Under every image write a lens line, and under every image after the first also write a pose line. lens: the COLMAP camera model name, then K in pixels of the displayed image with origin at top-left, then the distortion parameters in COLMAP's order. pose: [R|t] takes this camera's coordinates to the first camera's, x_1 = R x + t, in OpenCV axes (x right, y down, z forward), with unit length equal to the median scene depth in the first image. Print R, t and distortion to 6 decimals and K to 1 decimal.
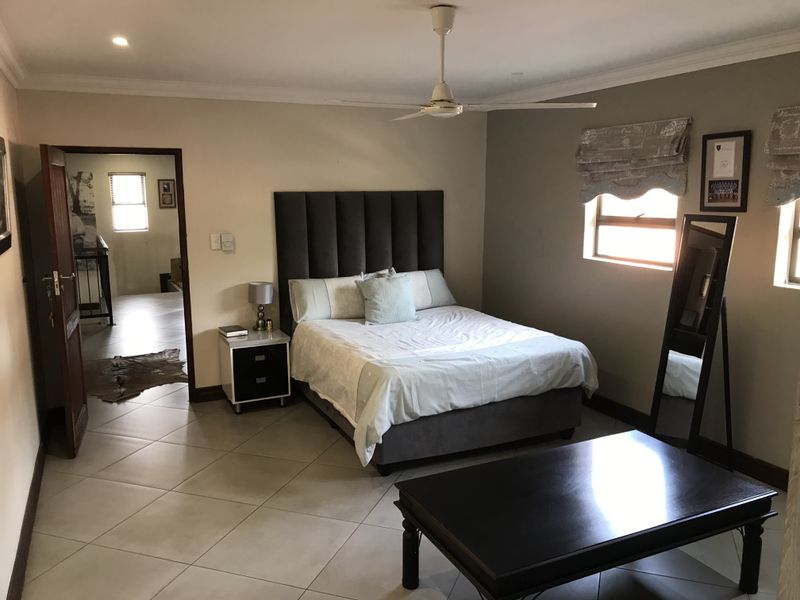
lens RADIAL K [[650.5, 0, 403.6], [0, 650.5, 295.5], [0, 0, 1]] dist [0.008832, -0.014074]
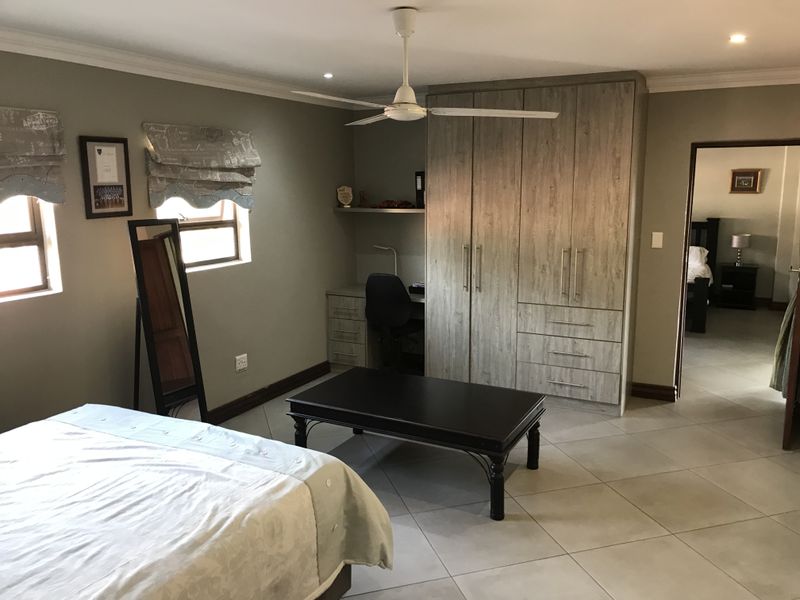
lens RADIAL K [[650.5, 0, 403.6], [0, 650.5, 295.5], [0, 0, 1]] dist [0.008832, -0.014074]
pose [[-0.597497, -0.128106, 0.791572, -0.566554], [0.139512, 0.955493, 0.259942, -0.208013], [-0.789641, 0.265748, -0.553032, 1.215943]]
